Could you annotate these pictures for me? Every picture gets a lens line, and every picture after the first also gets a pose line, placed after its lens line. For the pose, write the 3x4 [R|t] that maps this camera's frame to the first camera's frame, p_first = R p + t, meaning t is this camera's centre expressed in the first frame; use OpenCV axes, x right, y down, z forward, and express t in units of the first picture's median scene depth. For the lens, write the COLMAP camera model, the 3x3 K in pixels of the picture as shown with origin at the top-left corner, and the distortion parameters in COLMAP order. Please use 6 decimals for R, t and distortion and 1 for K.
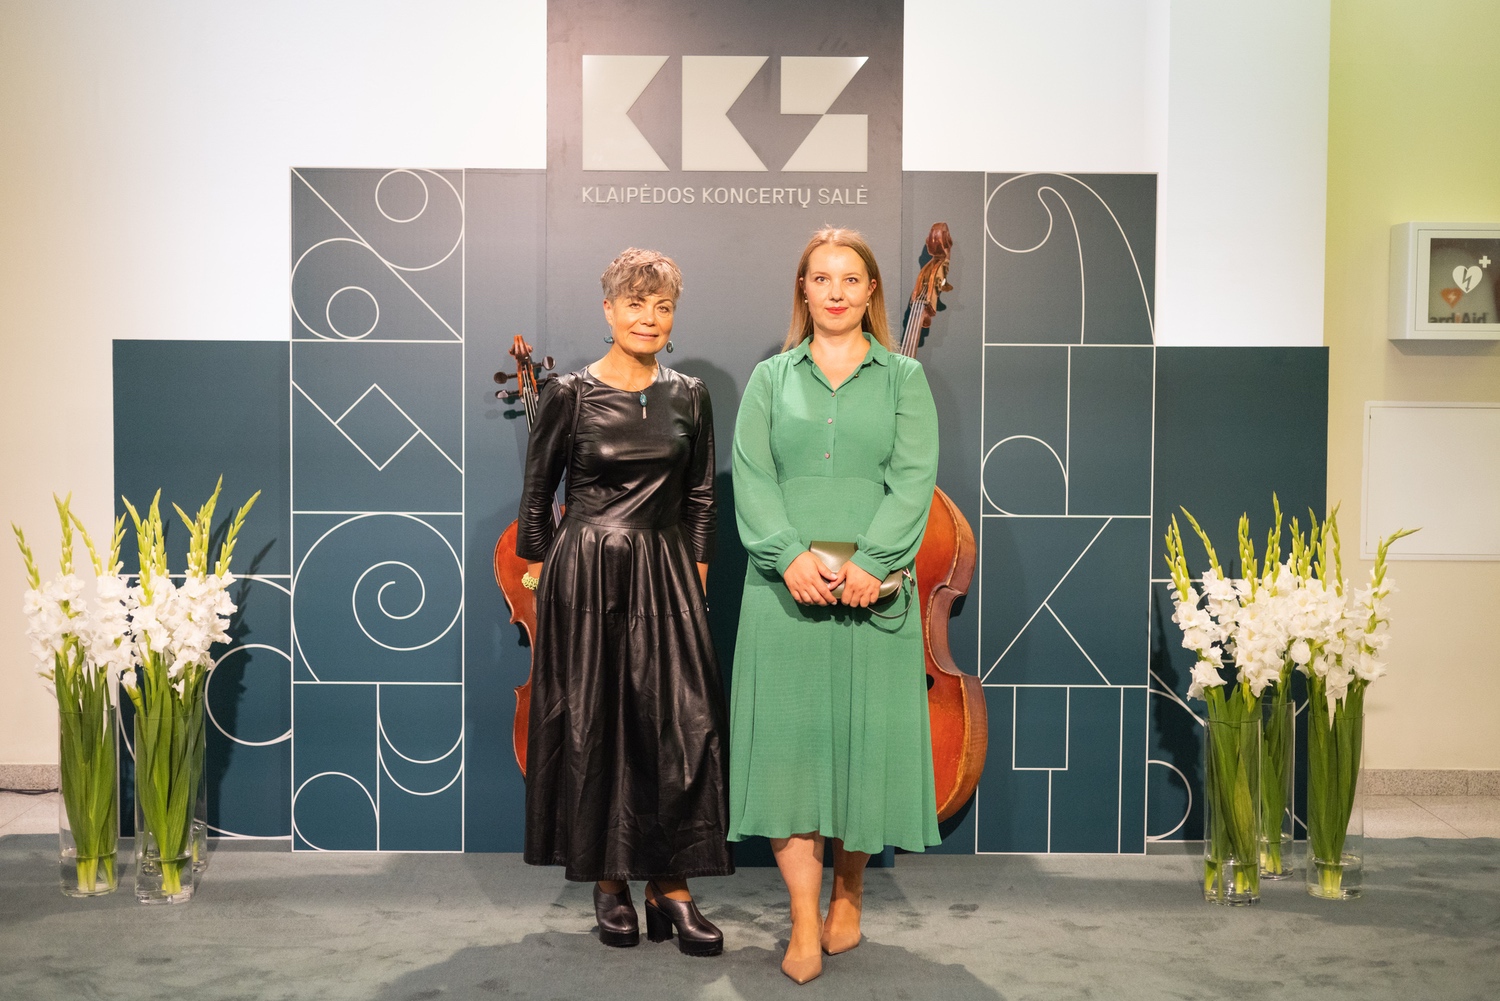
lens RADIAL K [[2157.7, 0, 752.9], [0, 2157.7, 495.8], [0, 0, 1]] dist [0.008868, 0.055257]
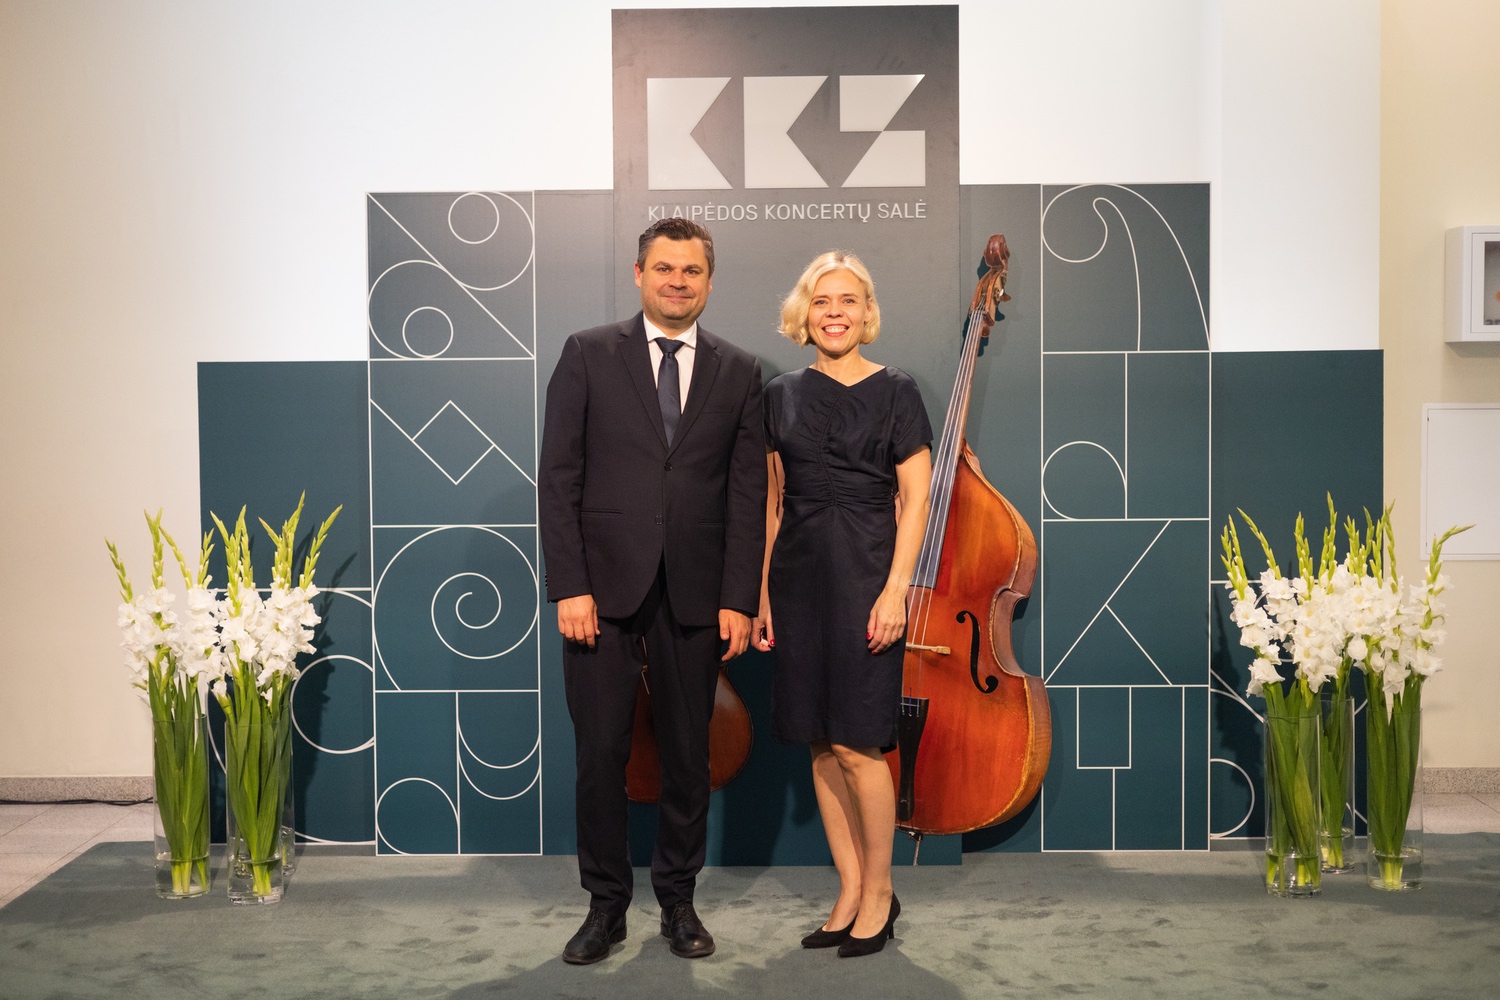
lens RADIAL K [[2197.4, 0, 752.8], [0, 2197.4, 508.6], [0, 0, 1]] dist [0.008707, 0.078296]
pose [[0.999409, -0.014205, -0.031290, 0.001519], [0.014018, 0.999883, -0.006202, 0.008546], [0.031375, 0.005760, 0.999491, -0.046924]]
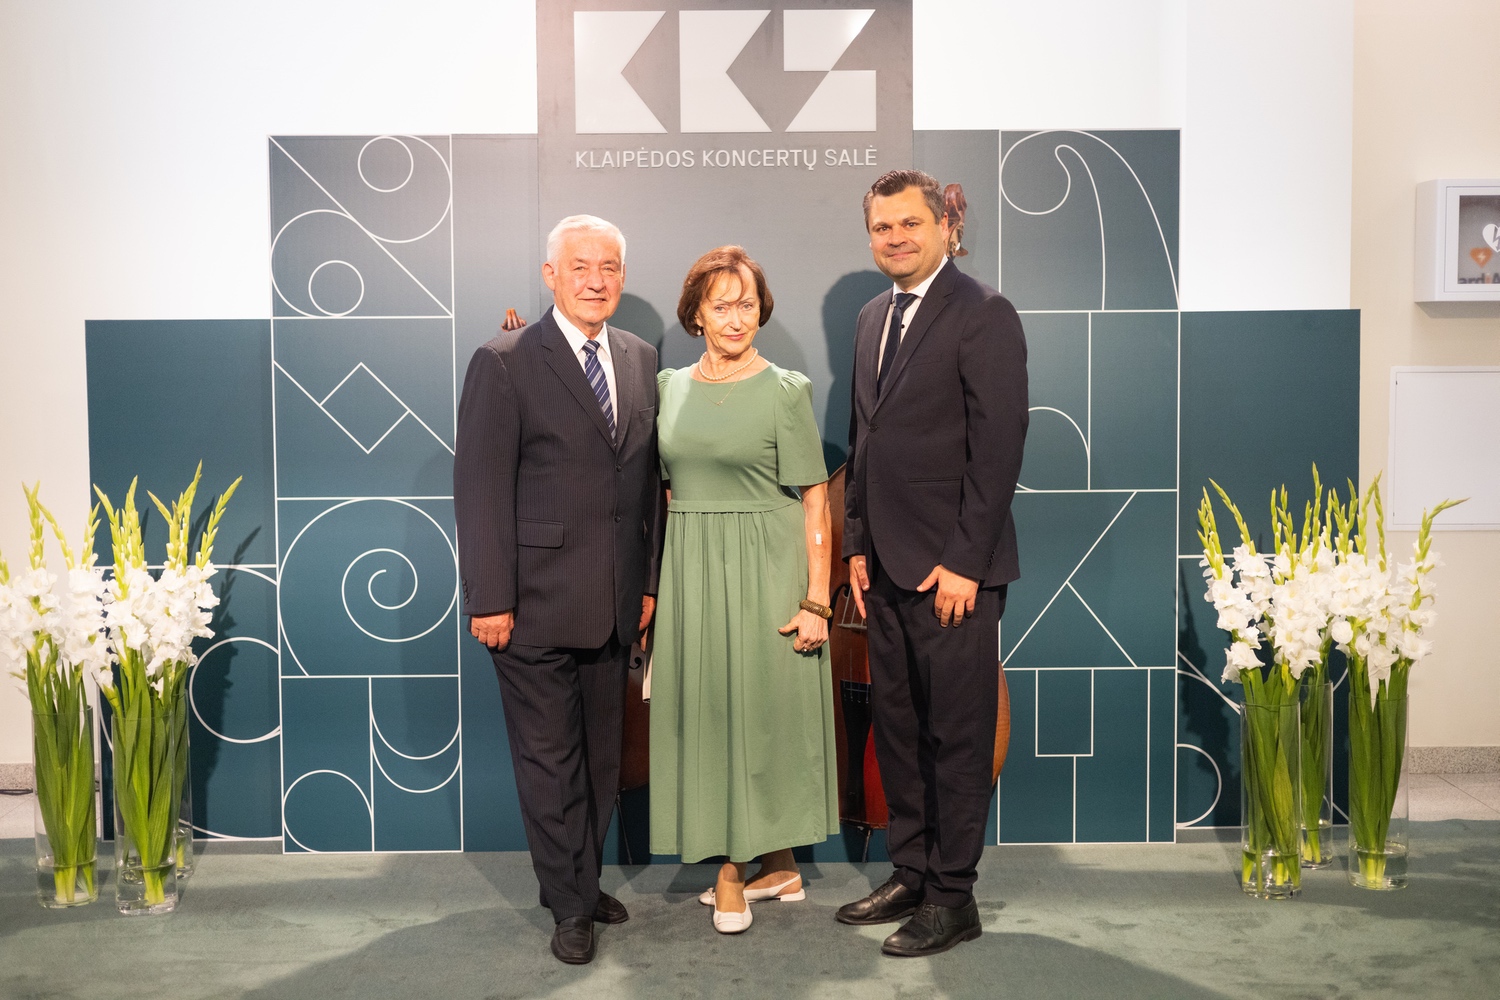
lens RADIAL K [[2048.4, 0, 748.3], [0, 2048.4, 500.3], [0, 0, 1]] dist [0.019135, -0.016989]
pose [[0.999881, -0.014875, 0.004019, -0.009346], [0.014818, 0.999795, 0.013774, -0.001147], [-0.004223, -0.013712, 0.999897, 0.098745]]
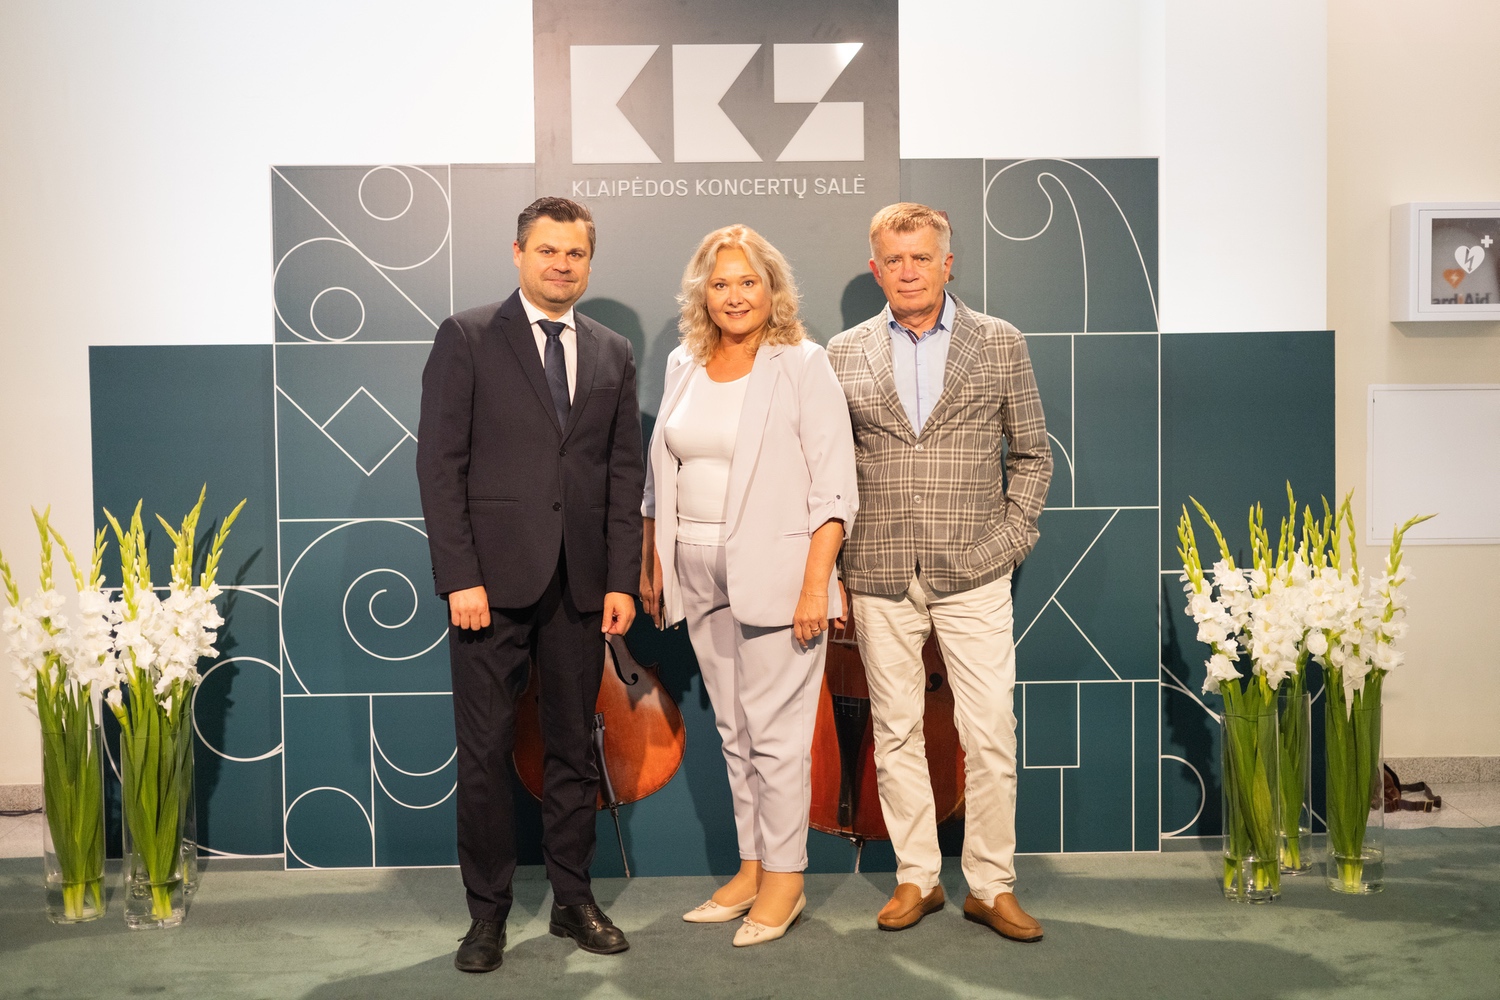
lens RADIAL K [[2154.0, 0, 772.3], [0, 2154.0, 476.7], [0, 0, 1]] dist [0.020048, -0.015317]
pose [[0.999524, -0.019906, 0.023576, -0.014680], [0.020015, 0.999790, -0.004423, -0.003511], [-0.023483, 0.004893, 0.999712, 0.026221]]
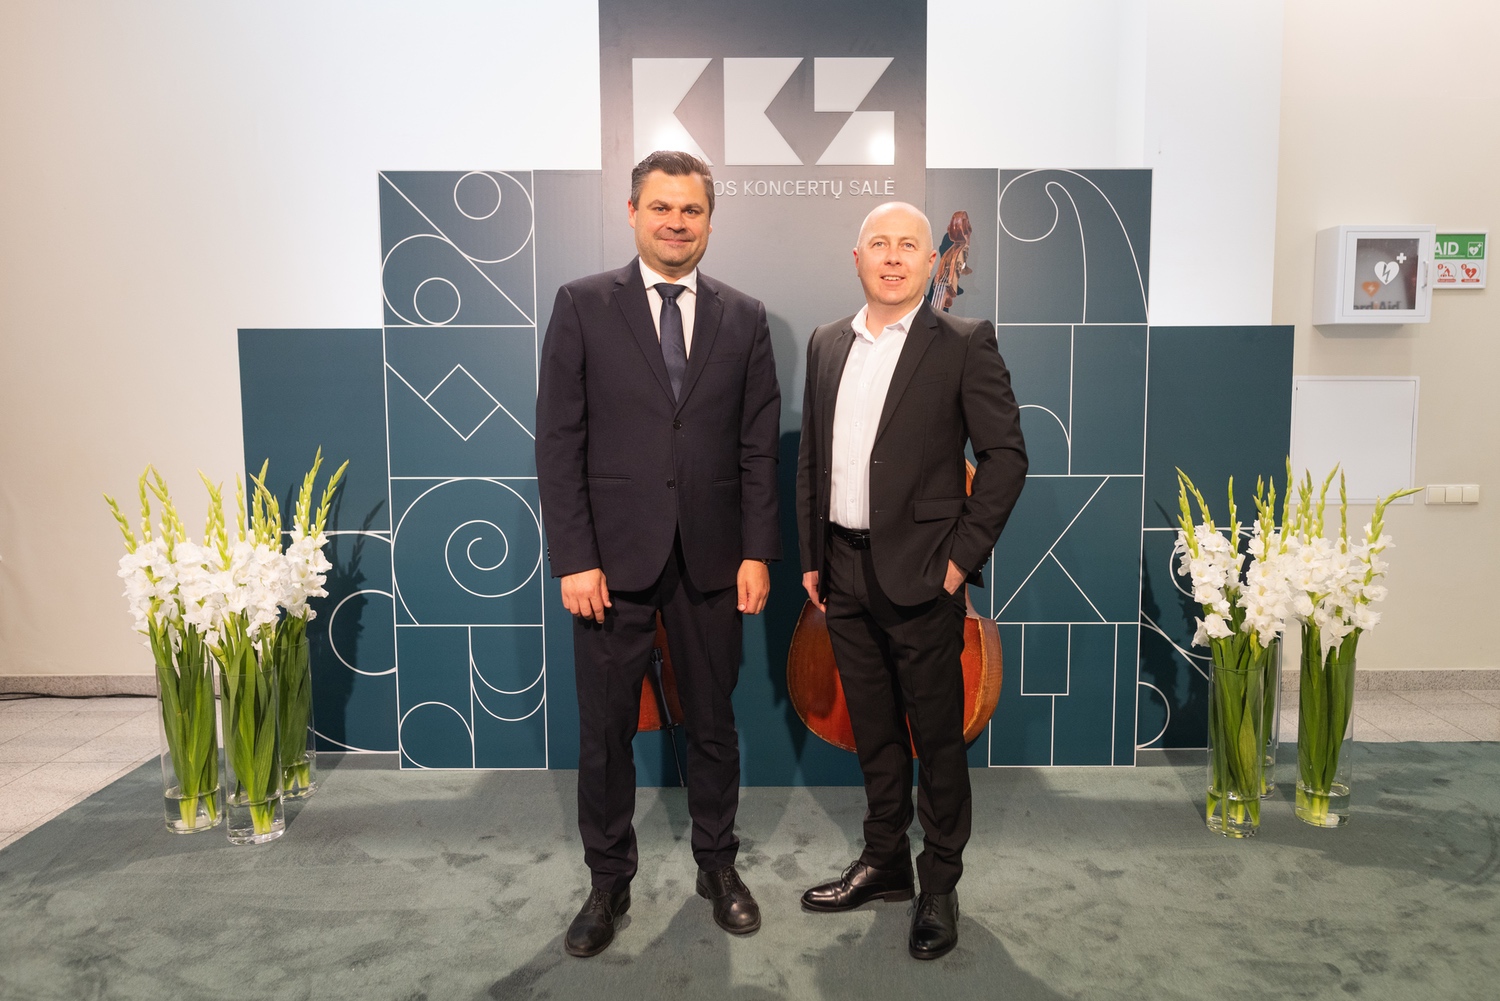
lens RADIAL K [[1034.1, 0, 809.1], [0, 1034.1, 483.0], [0, 0, 1]] dist [-0.000509, -0.000577]
pose [[0.999956, -0.008450, -0.004088, 0.010820], [0.008607, 0.999154, 0.040204, -0.010269], [0.003745, -0.040237, 0.999183, 0.475273]]
